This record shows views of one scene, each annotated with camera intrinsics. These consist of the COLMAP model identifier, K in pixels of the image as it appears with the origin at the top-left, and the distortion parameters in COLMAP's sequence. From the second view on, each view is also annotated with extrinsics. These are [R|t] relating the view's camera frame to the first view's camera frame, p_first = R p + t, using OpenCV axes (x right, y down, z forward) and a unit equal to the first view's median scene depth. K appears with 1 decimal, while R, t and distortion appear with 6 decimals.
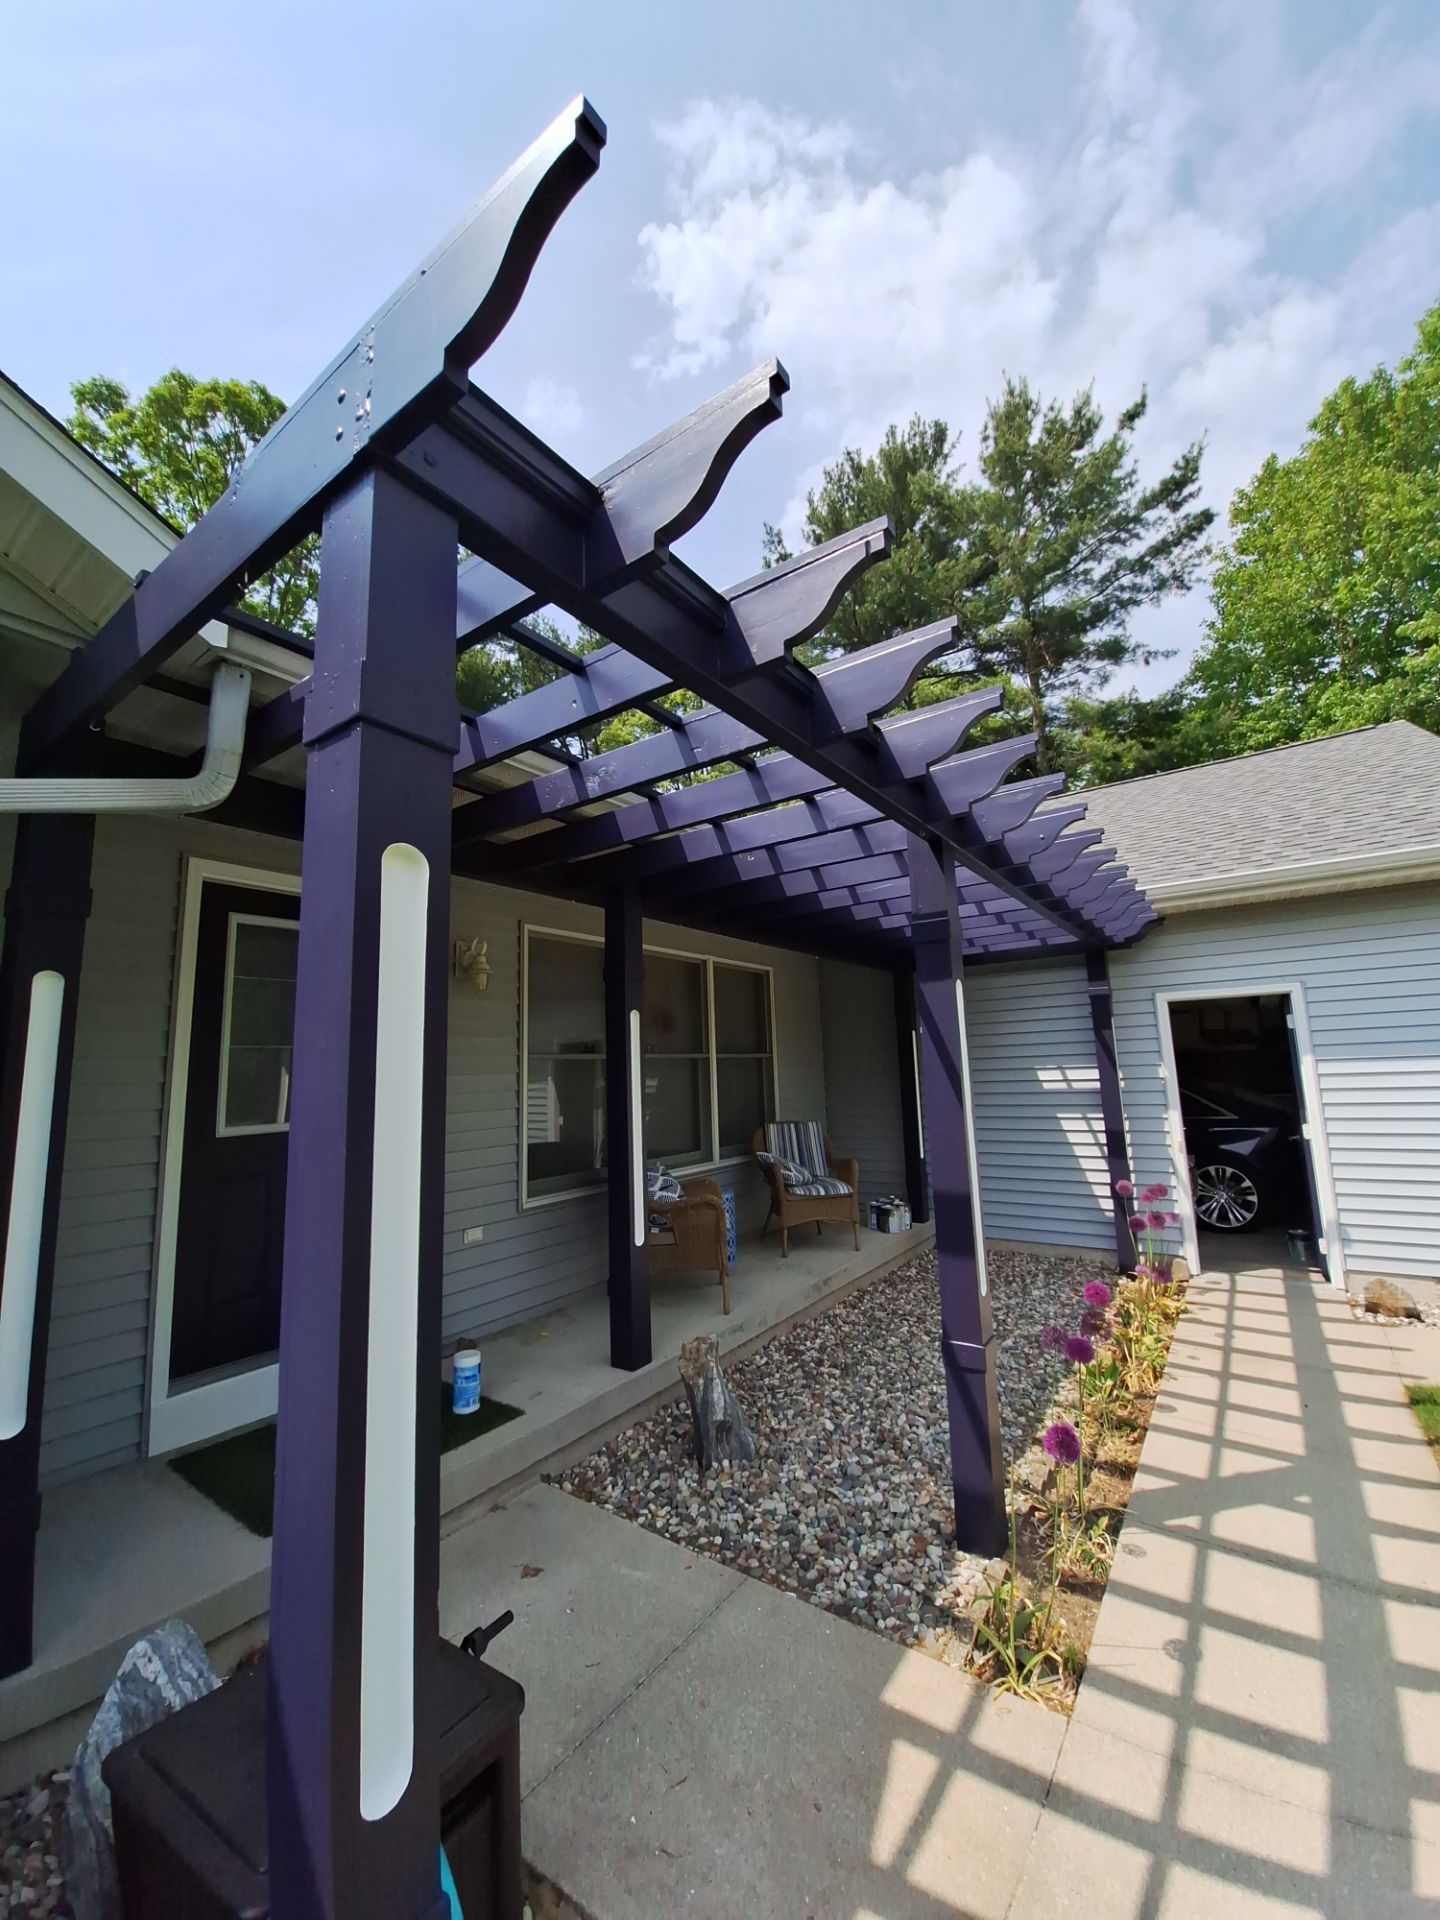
lens RADIAL K [[751.9, 0, 706.2], [0, 751.9, 958.4], [0, 0, 1]] dist [0.000805, 0.000069]
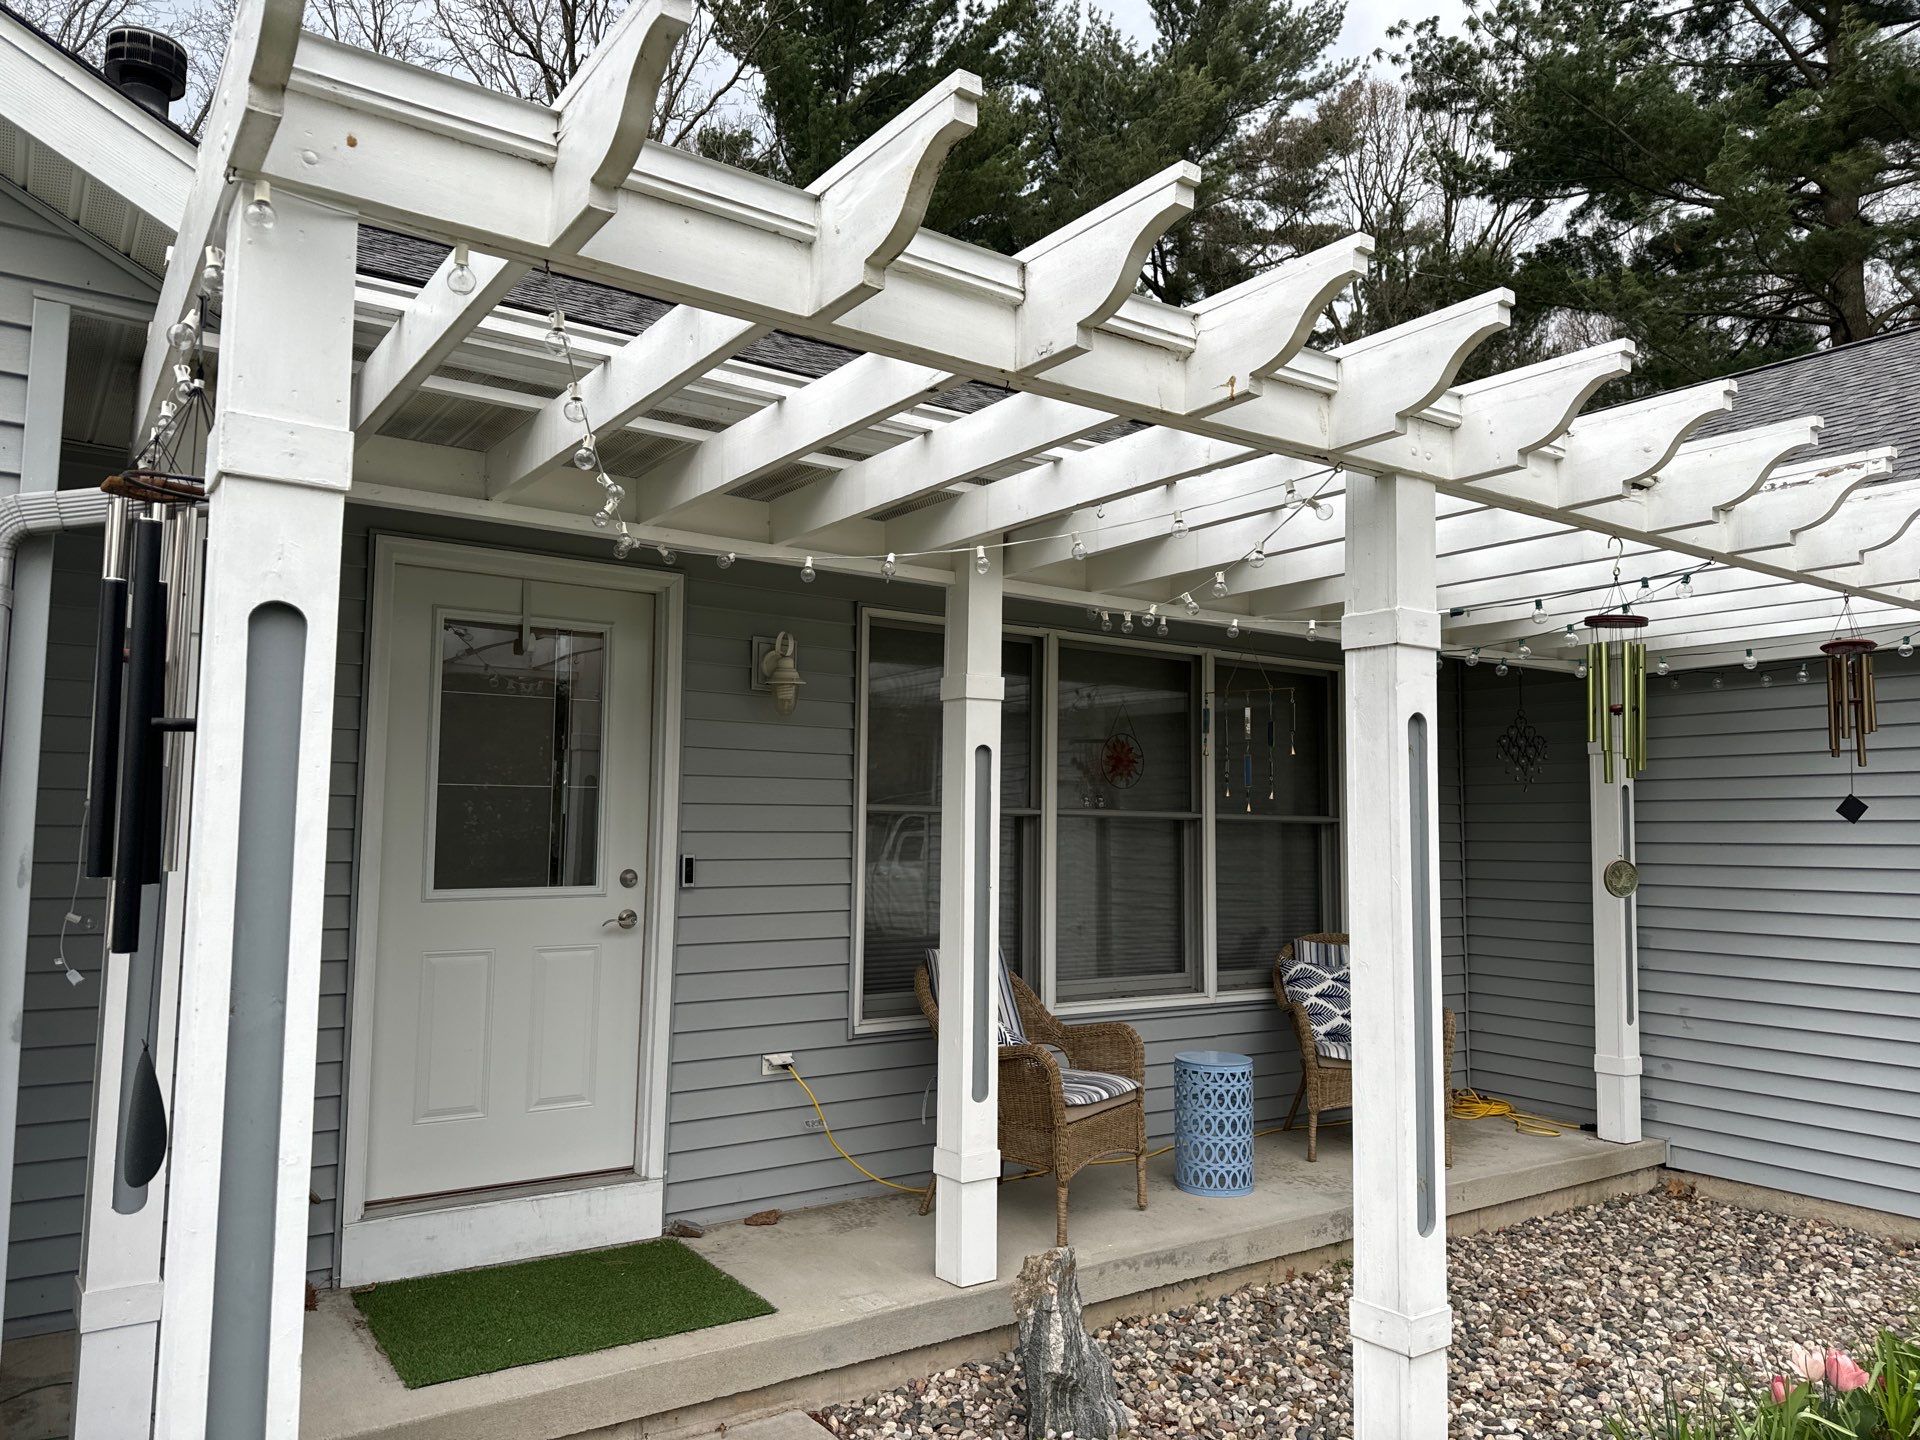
lens RADIAL K [[1351.1, 0, 960.0], [0, 1351.1, 720.0], [0, 0, 1]] dist [0.077716, -0.099073]
pose [[0.942766, 0.018577, -0.332937, 0.257677], [0.004954, 0.997557, 0.069688, -0.032136], [0.333418, -0.067349, 0.940371, -0.091756]]
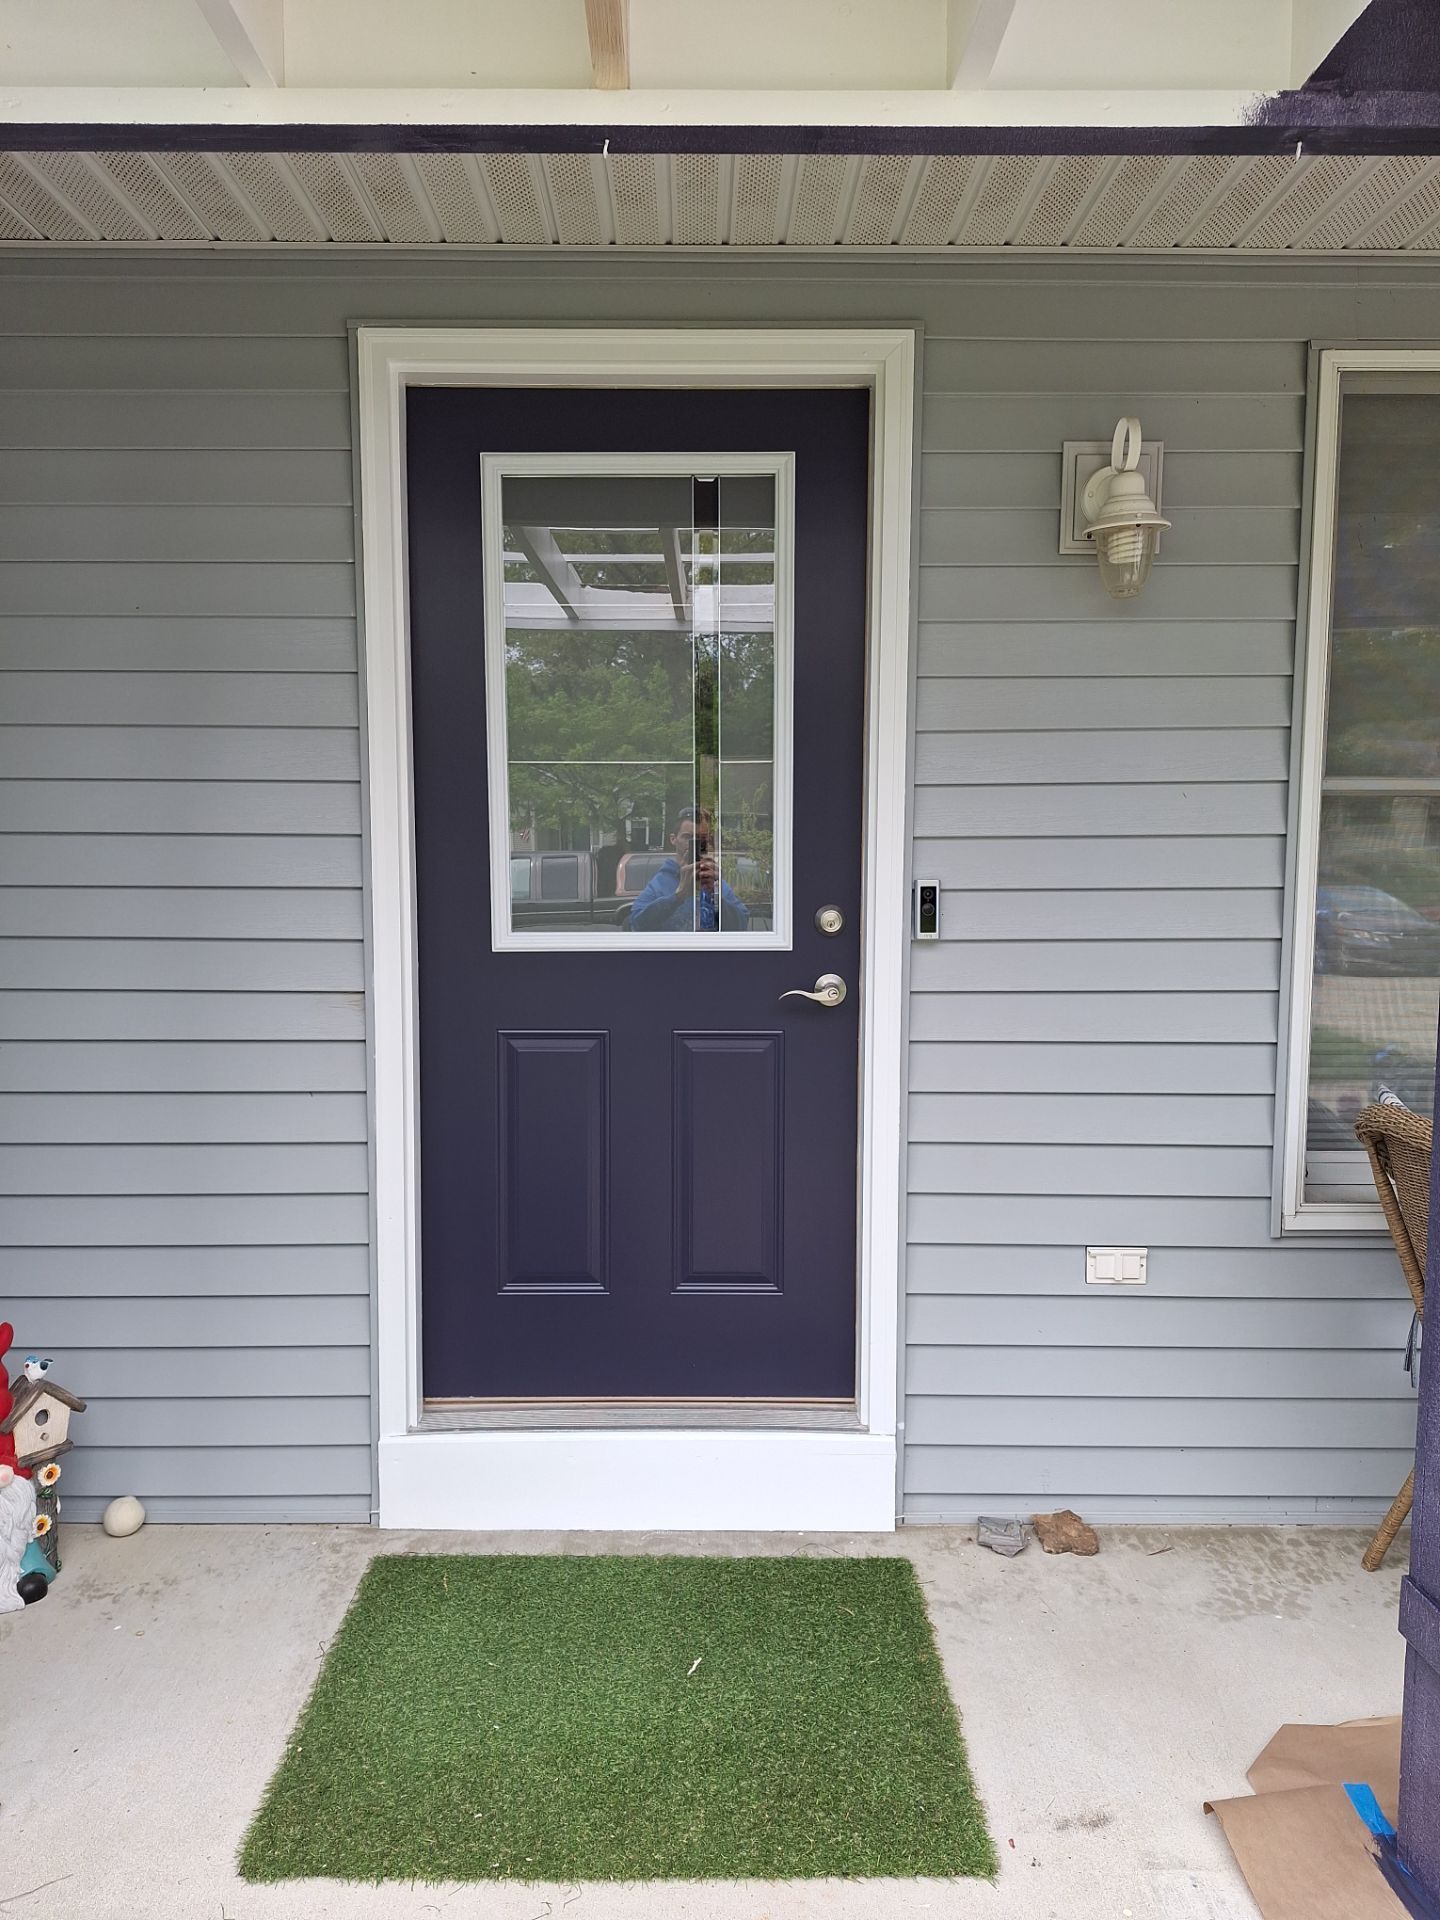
lens RADIAL K [[1351.1, 0, 716.3], [0, 1351.1, 972.3], [0, 0, 1]] dist [0.077716, -0.099073]
pose [[0.585535, 0.111189, -0.802985, 0.098515], [0.099858, 0.973112, 0.207562, 0.067554], [0.804473, -0.201719, 0.558688, 0.495617]]
